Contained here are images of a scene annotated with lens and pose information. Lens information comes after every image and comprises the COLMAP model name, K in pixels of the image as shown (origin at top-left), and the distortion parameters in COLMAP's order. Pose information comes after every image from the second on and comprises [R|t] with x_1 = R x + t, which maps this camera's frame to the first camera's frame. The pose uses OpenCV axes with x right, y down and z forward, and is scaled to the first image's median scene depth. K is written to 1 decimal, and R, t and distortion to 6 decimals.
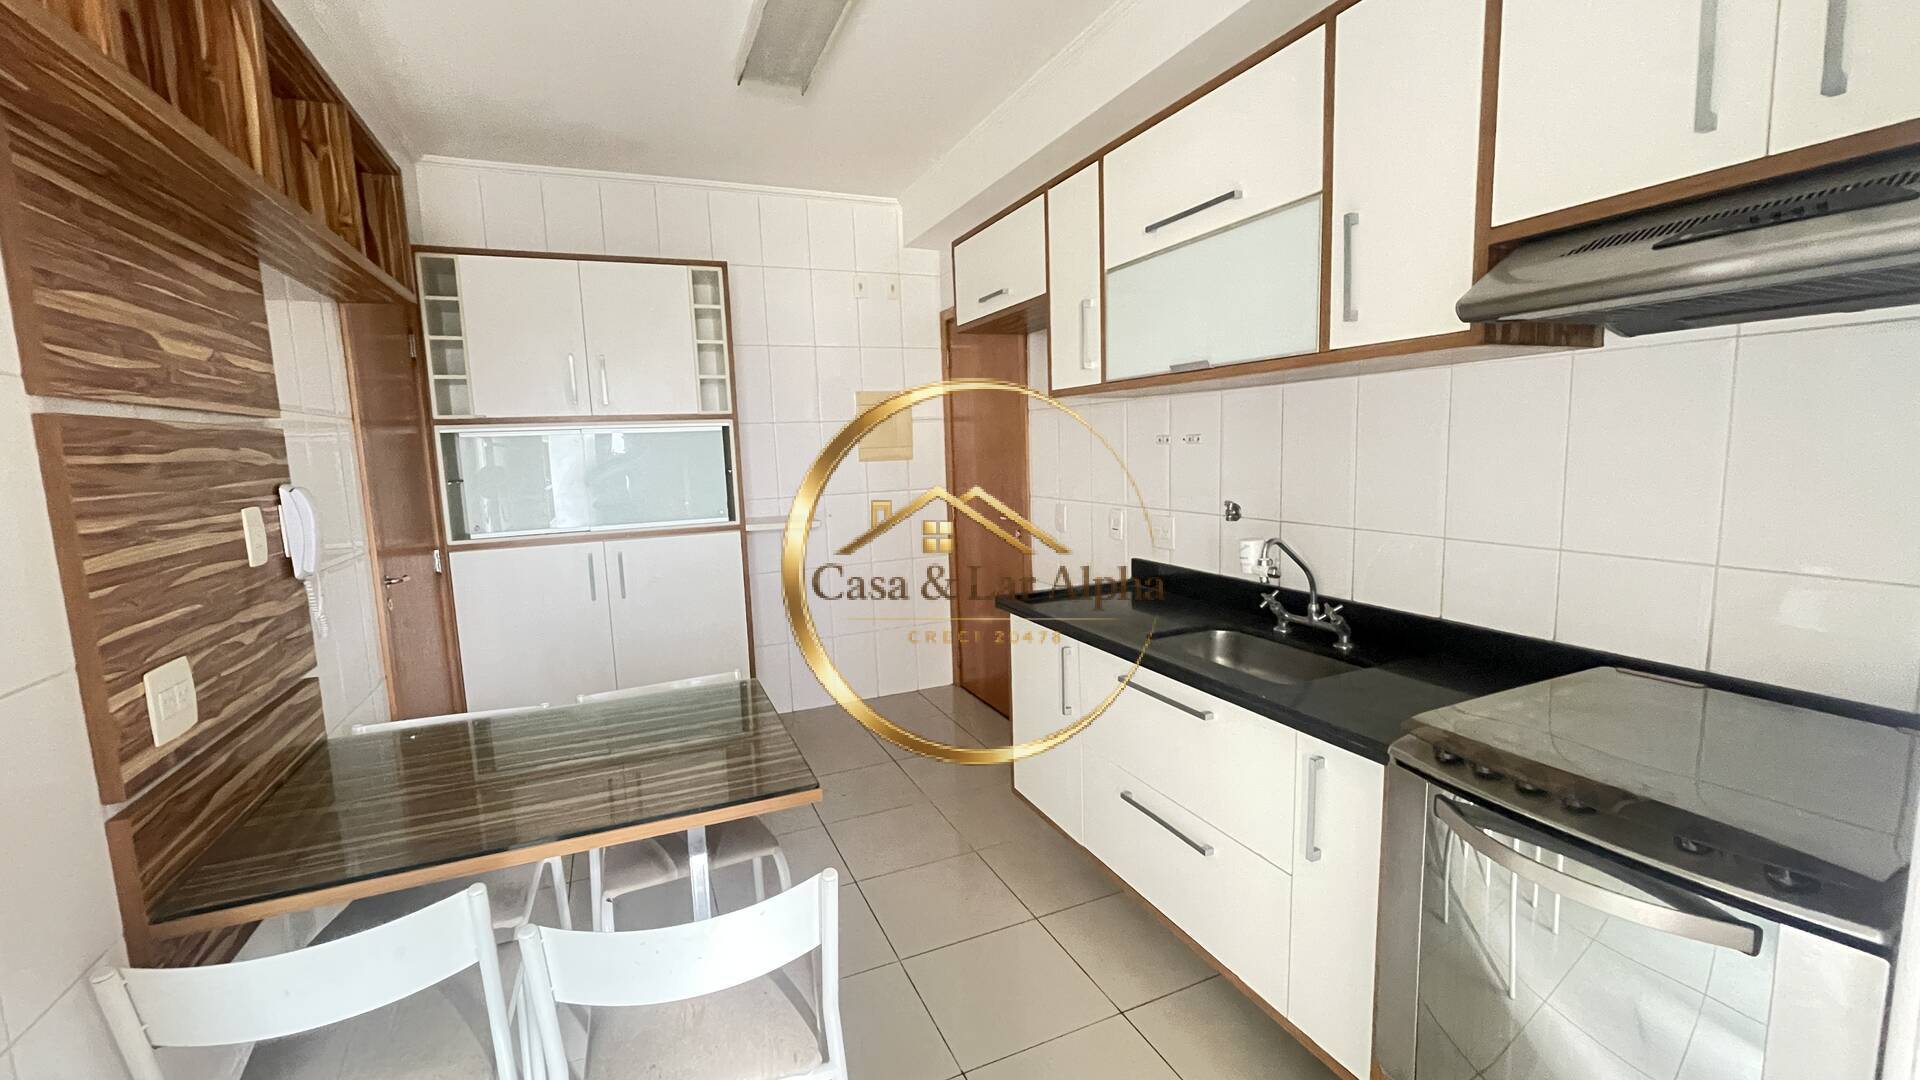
lens RADIAL K [[774.5, 0, 956.4], [0, 774.5, 543.7], [0, 0, 1]] dist [-0.012253, 0.006020]
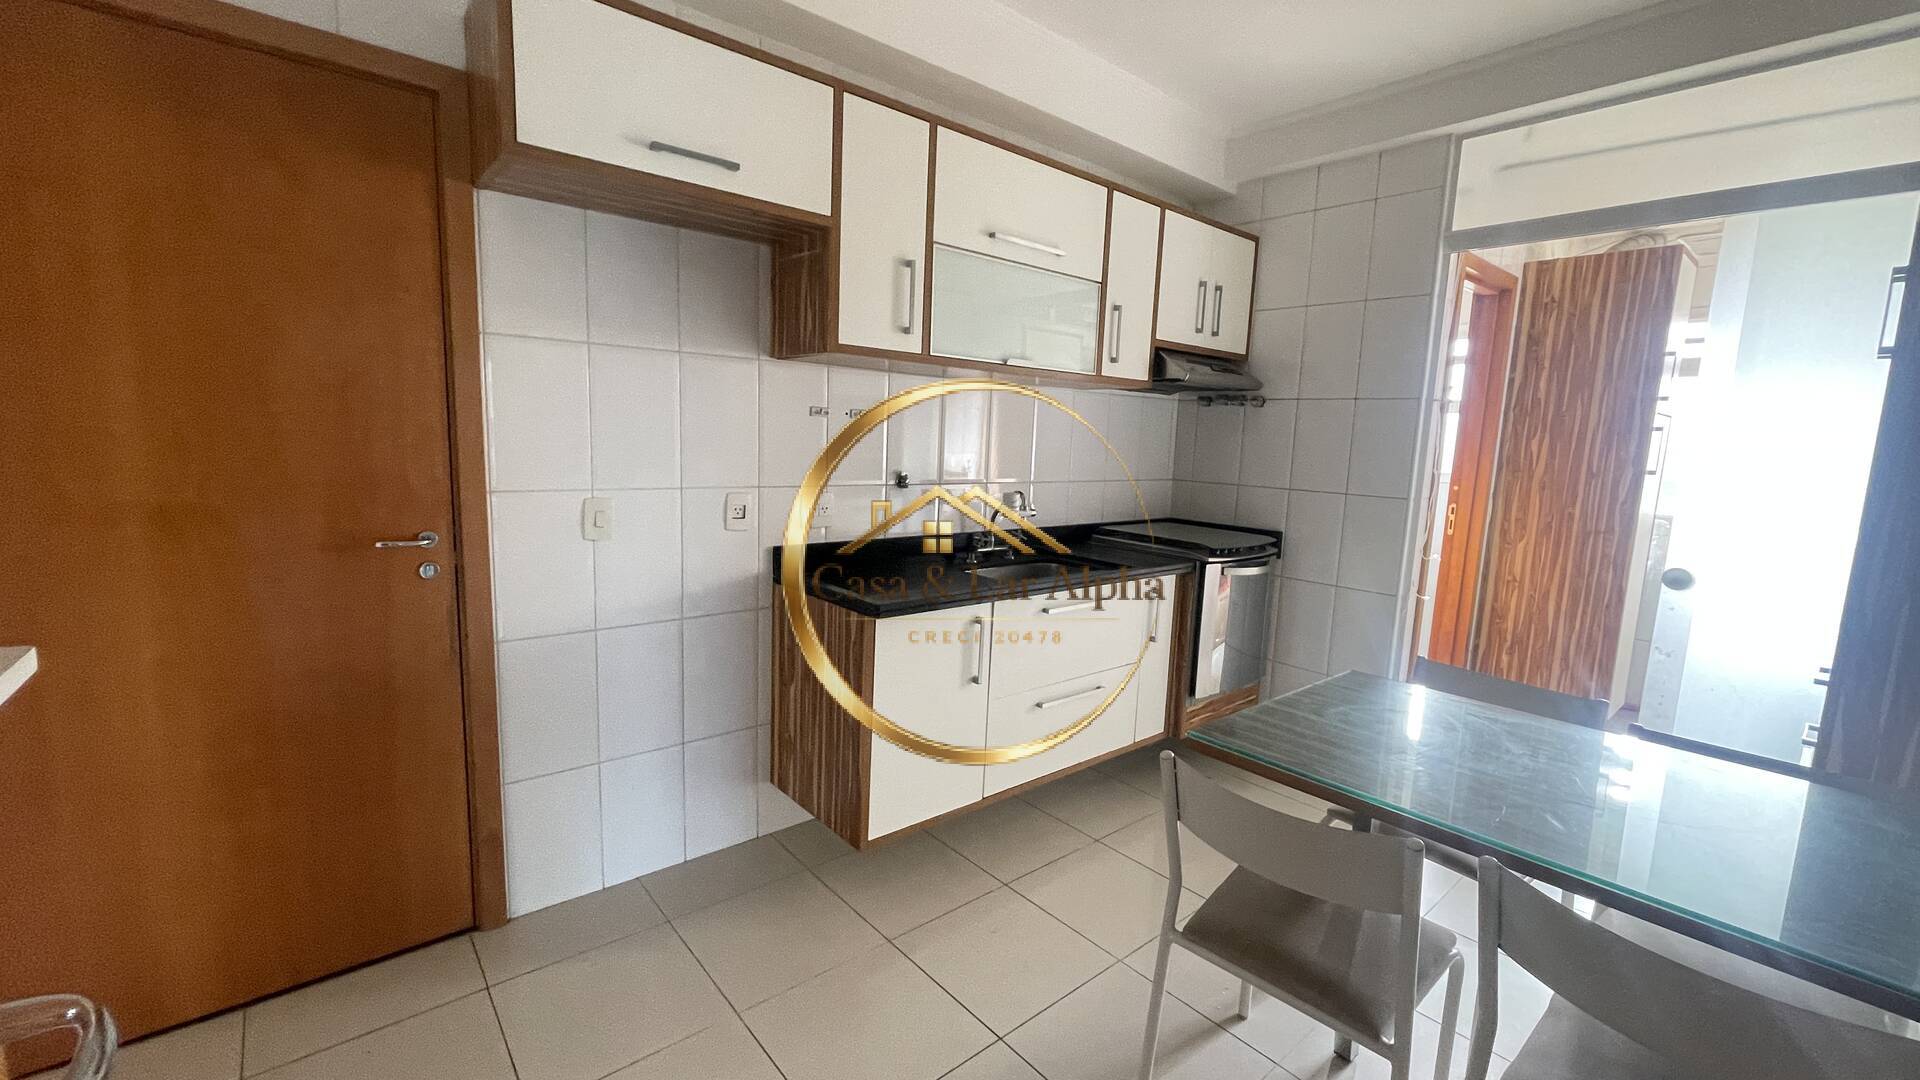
lens RADIAL K [[774.5, 0, 956.4], [0, 774.5, 543.7], [0, 0, 1]] dist [-0.012253, 0.006020]
pose [[-0.279494, -0.118840, 0.952765, -0.780229], [0.090561, 0.984624, 0.149380, -0.116510], [-0.955867, 0.128034, -0.264434, 1.253781]]
